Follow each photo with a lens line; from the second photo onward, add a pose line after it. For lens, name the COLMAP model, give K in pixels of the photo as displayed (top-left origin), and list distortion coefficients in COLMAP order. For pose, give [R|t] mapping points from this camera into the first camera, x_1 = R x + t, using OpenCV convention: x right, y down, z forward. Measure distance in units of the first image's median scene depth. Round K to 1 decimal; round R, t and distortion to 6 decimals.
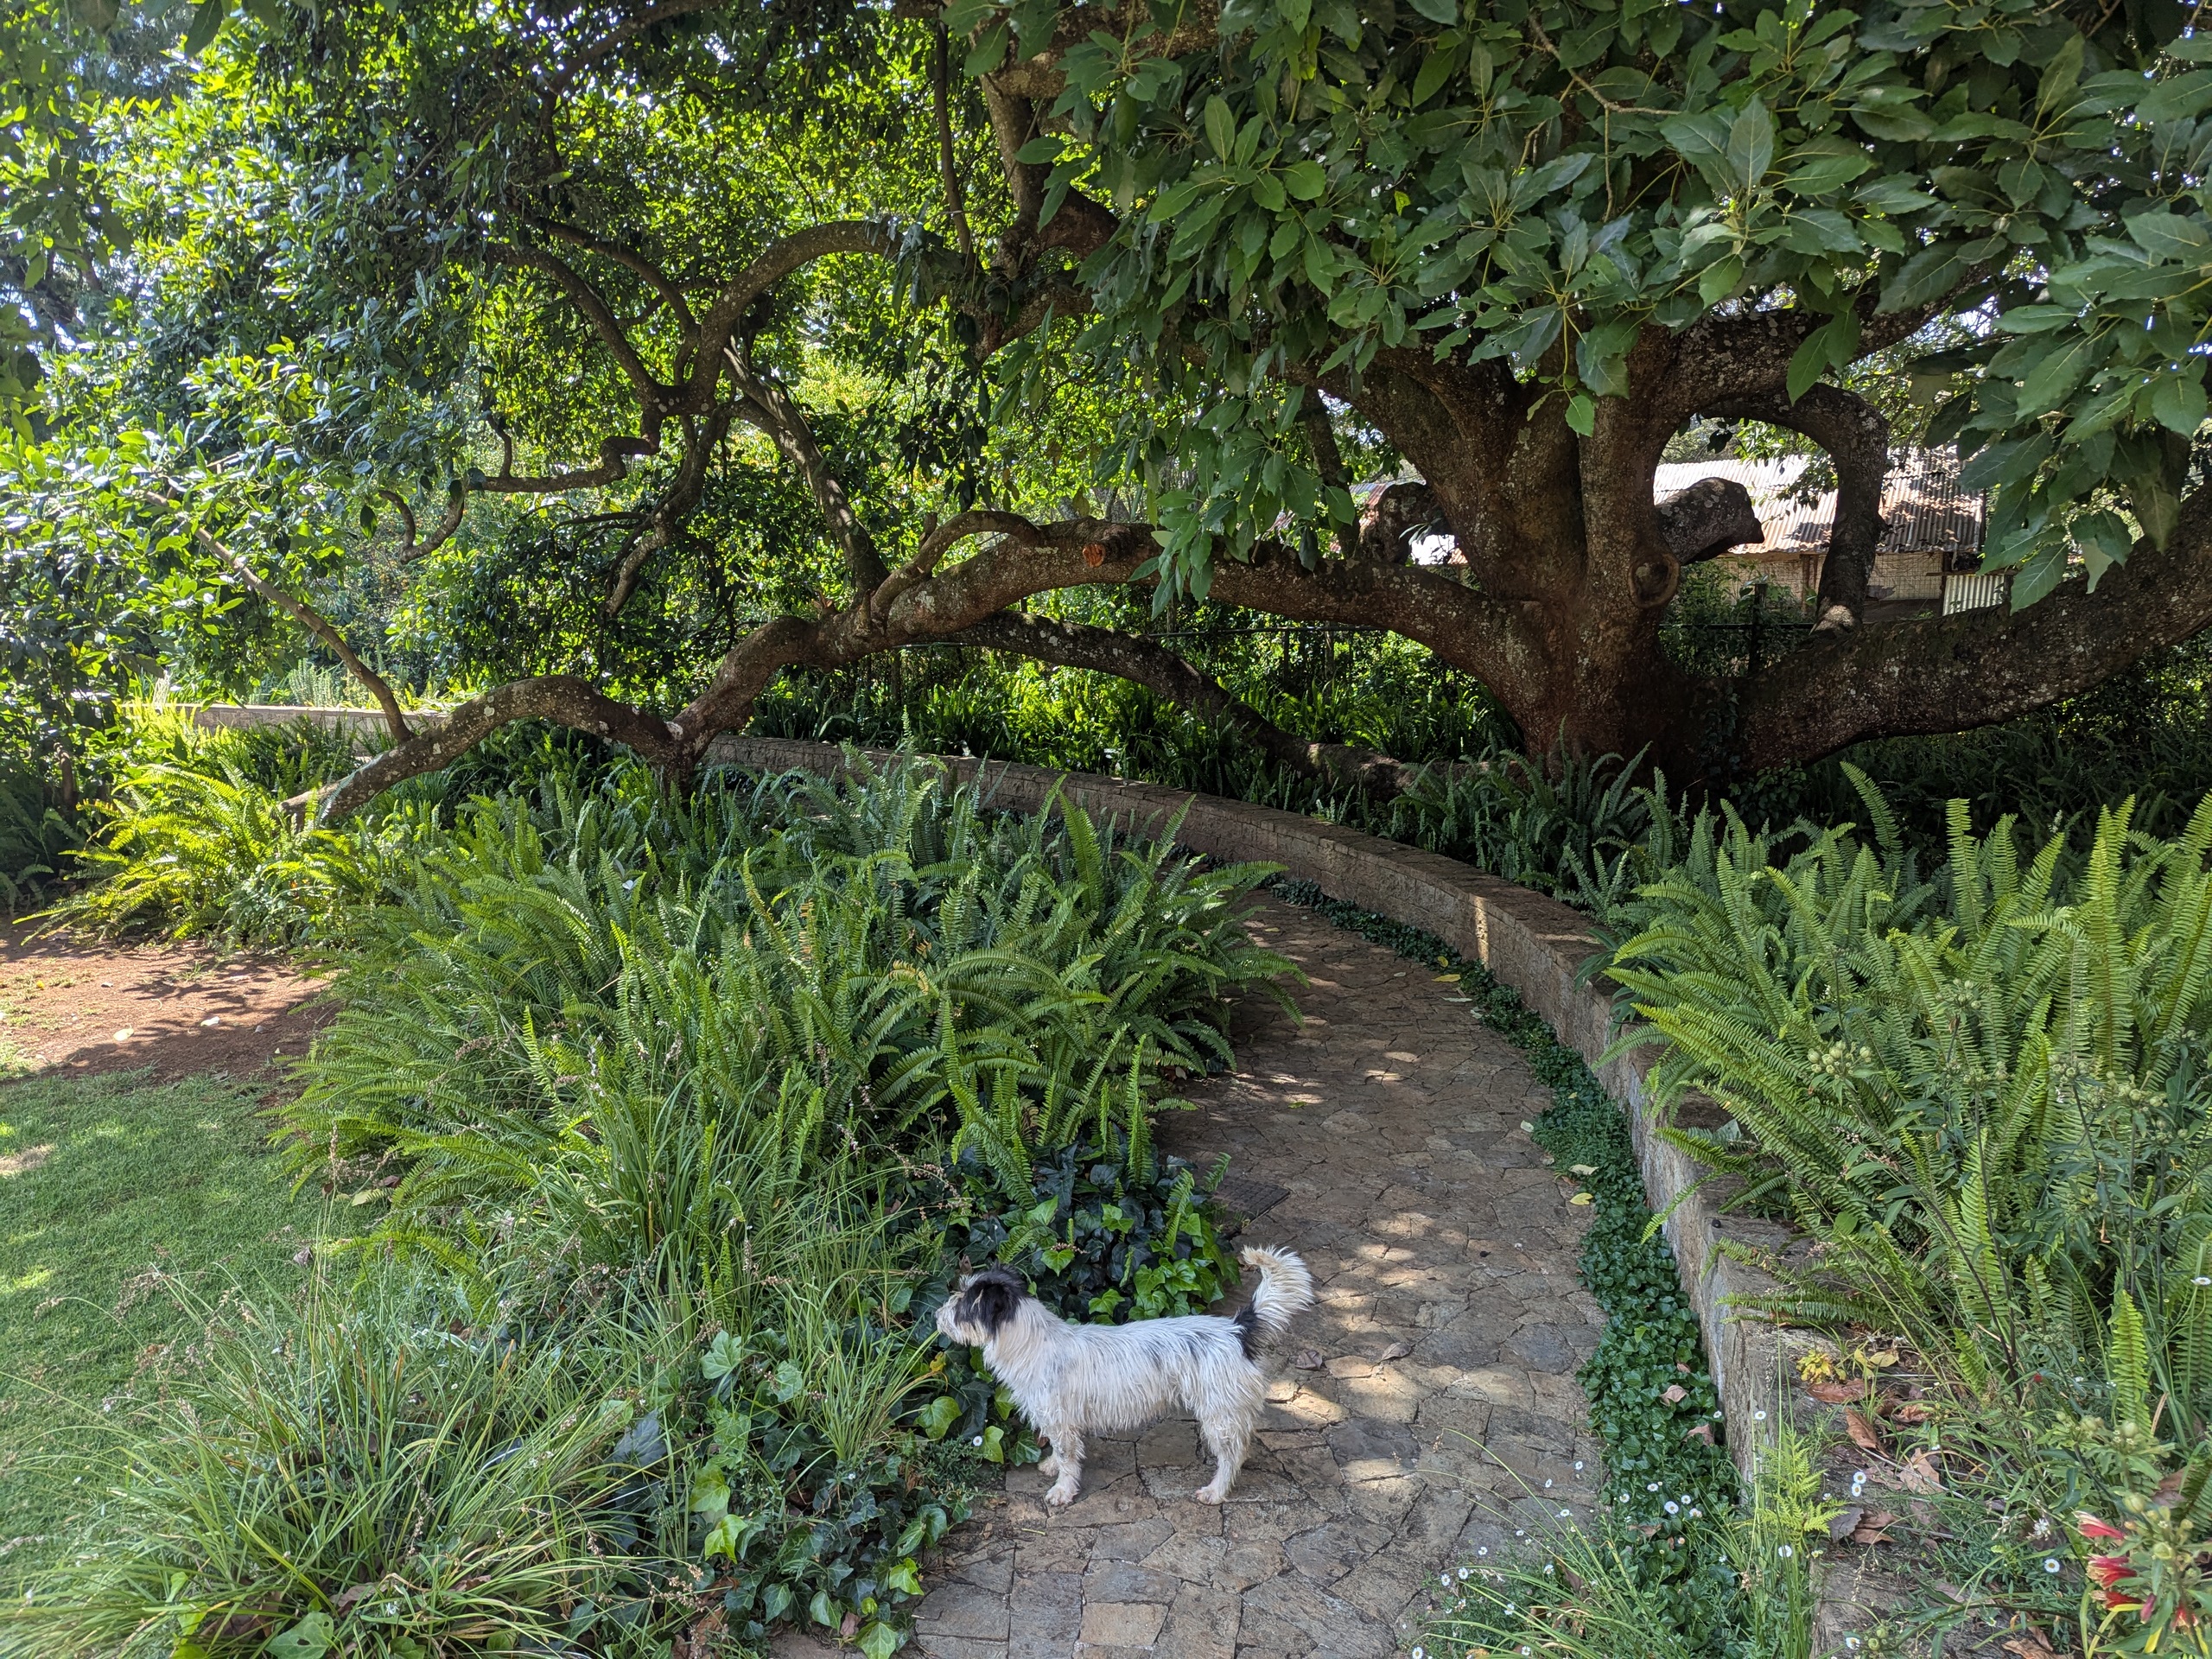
lens RADIAL K [[1623.0, 0, 1104.1], [0, 1623.0, 830.1], [0, 0, 1]] dist [0.053982, 0.011178]
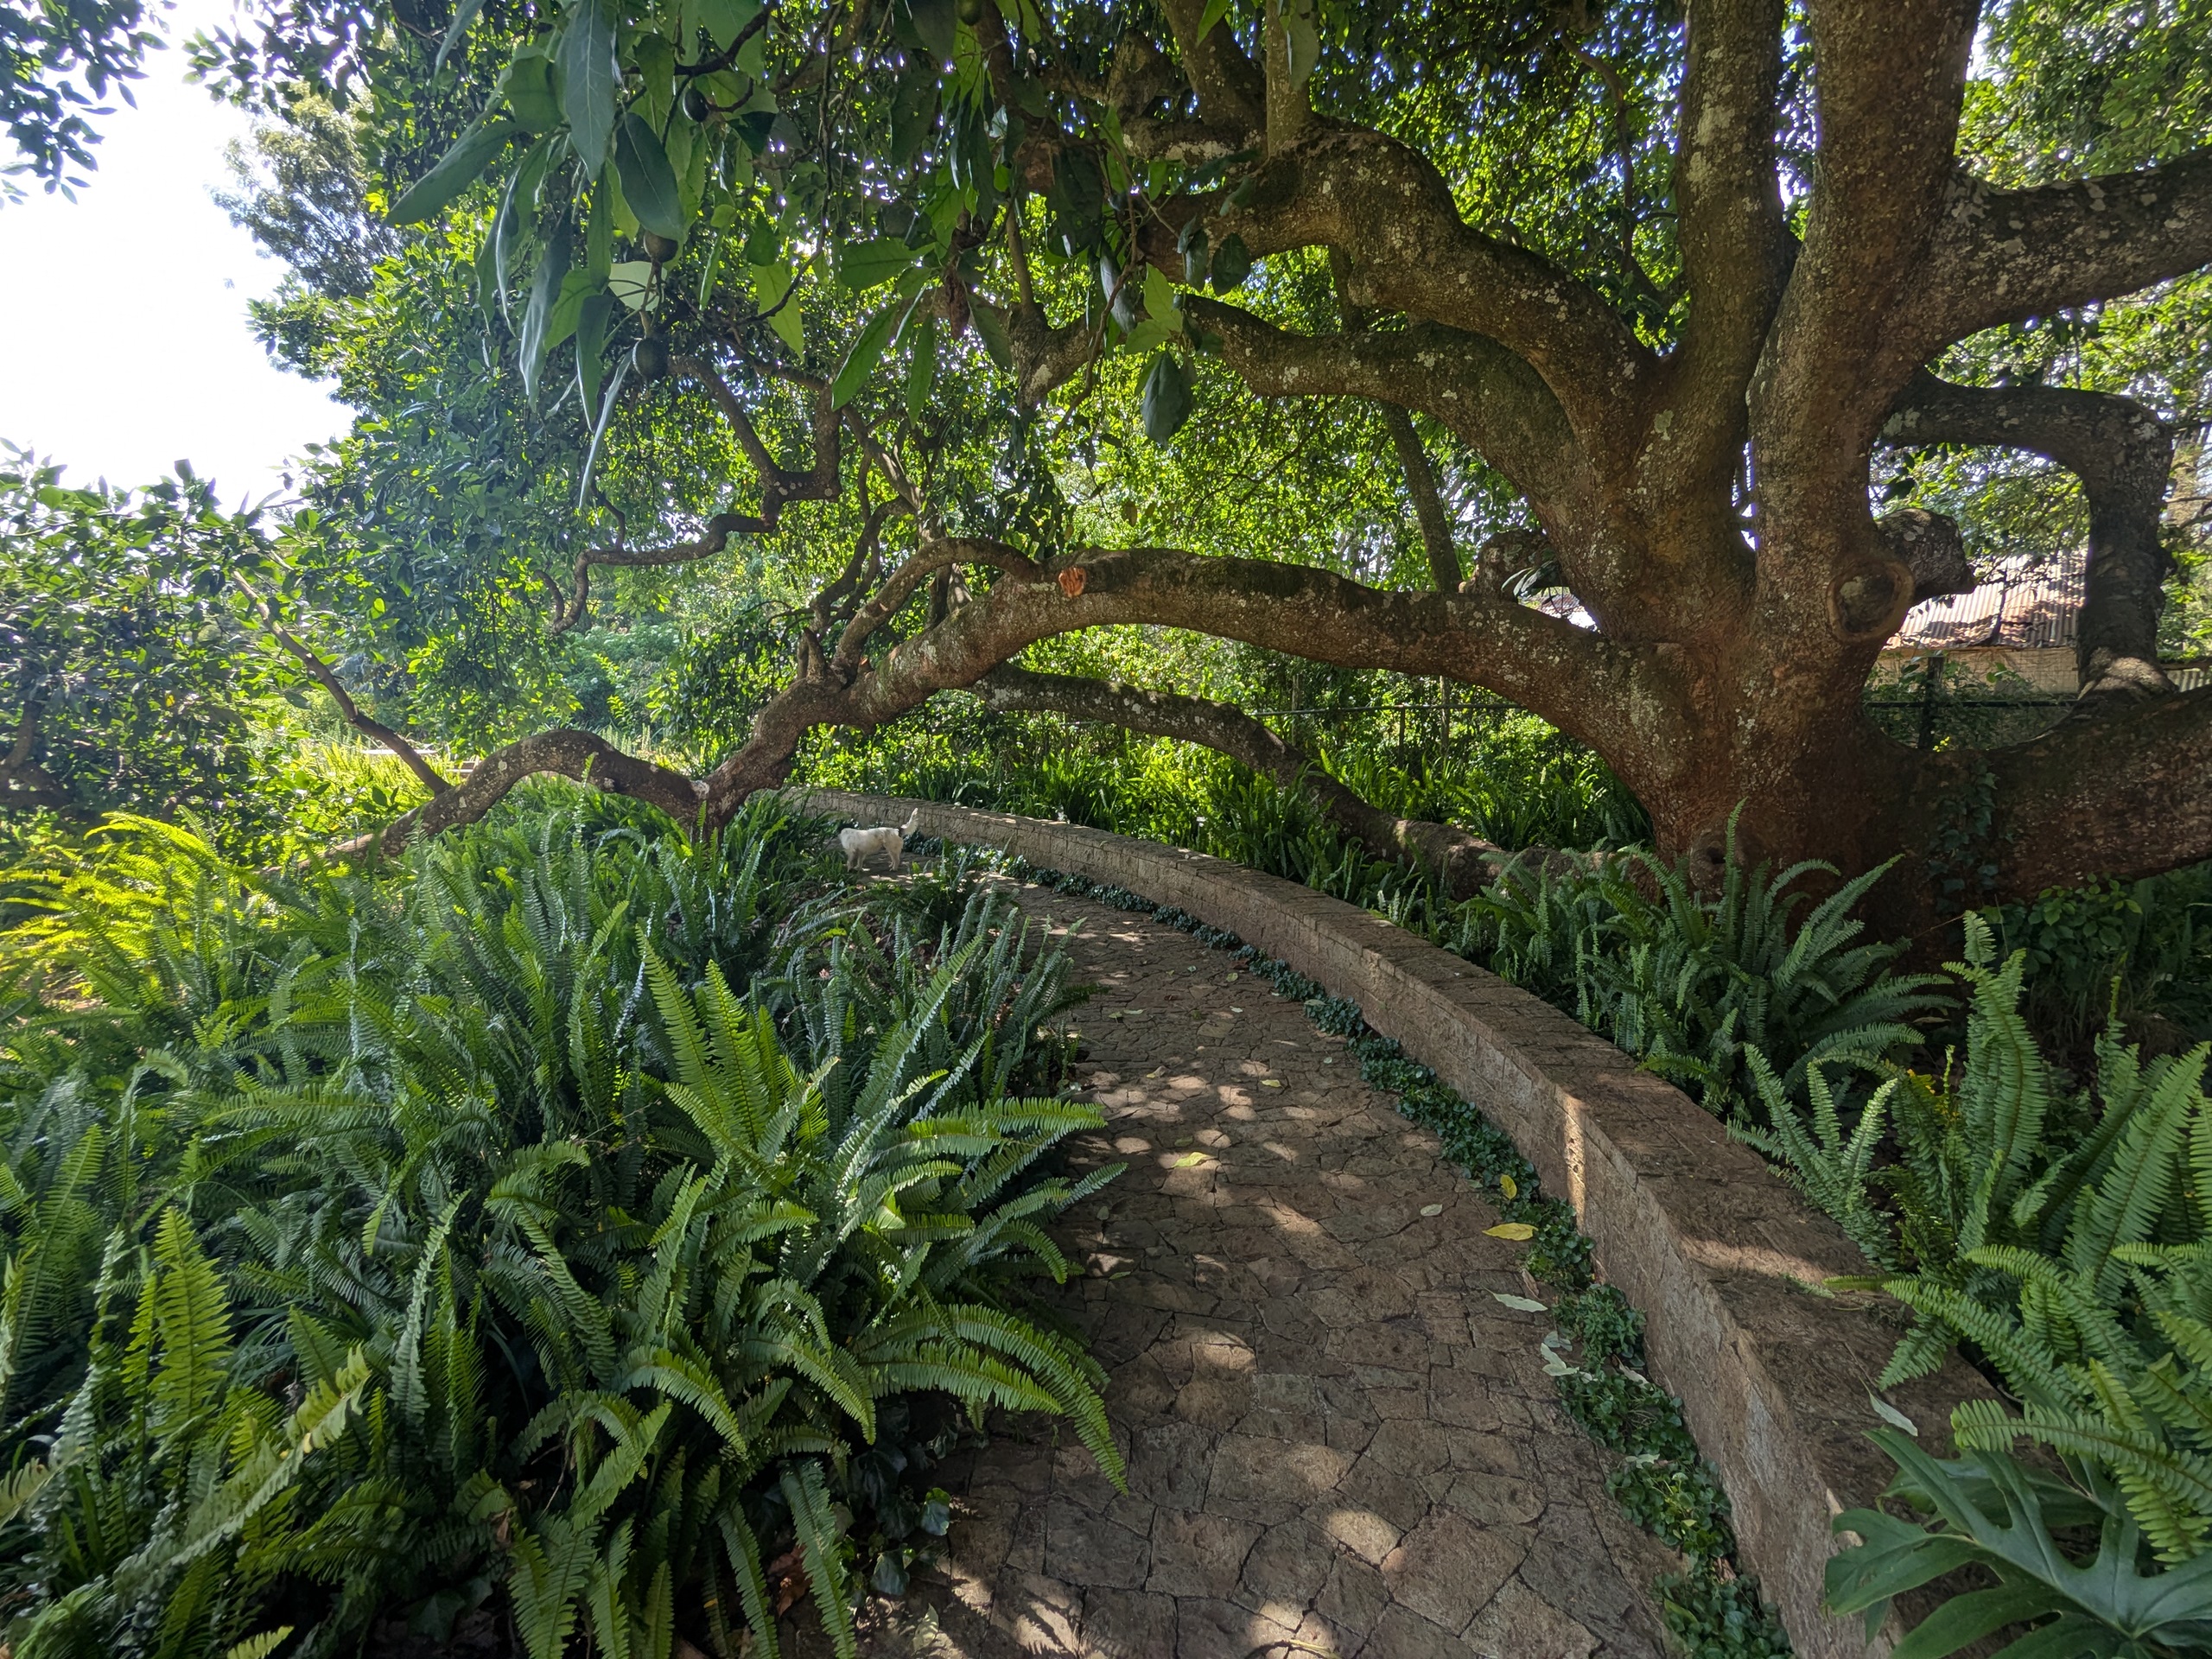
lens RADIAL K [[1015.2, 0, 1110.6], [0, 1015.2, 828.1], [0, 0, 1]] dist [-0.001275, 0.000922]
pose [[0.973682, 0.033364, -0.225454, 0.121007], [-0.039734, 0.998927, -0.023776, -0.035189], [0.224419, 0.032108, 0.973964, 0.493431]]
